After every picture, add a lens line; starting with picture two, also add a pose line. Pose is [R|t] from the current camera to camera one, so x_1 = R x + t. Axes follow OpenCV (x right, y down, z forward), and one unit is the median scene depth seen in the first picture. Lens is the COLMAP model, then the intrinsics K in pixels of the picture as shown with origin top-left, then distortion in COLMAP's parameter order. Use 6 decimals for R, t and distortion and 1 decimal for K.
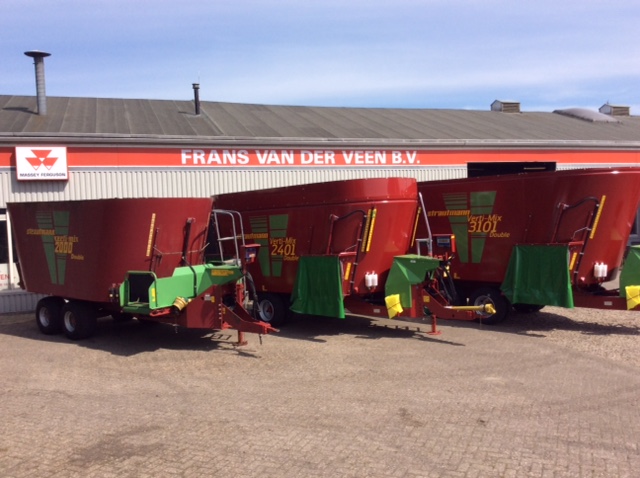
lens RADIAL K [[612.1, 0, 321.1], [0, 612.1, 240.8], [0, 0, 1]] dist [0.027369, 0.000000]
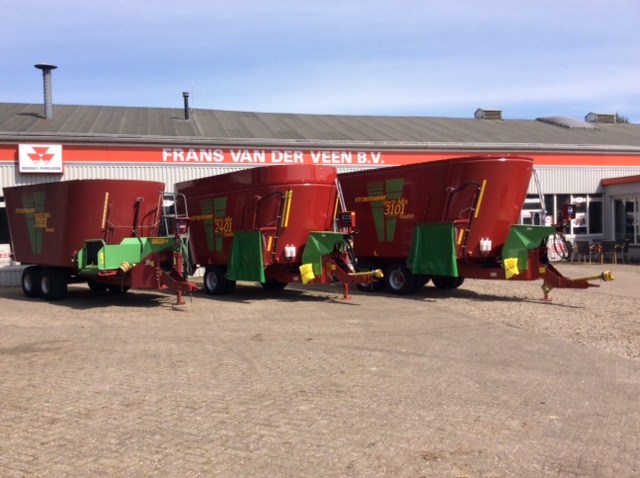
lens RADIAL K [[612.1, 0, 319.2], [0, 612.1, 237.2], [0, 0, 1]] dist [0.027369, 0.000000]
pose [[0.997080, 0.011983, -0.075416, 0.208440], [-0.014329, 0.999427, -0.030652, 0.065754], [0.075006, 0.031643, 0.996681, -0.154295]]
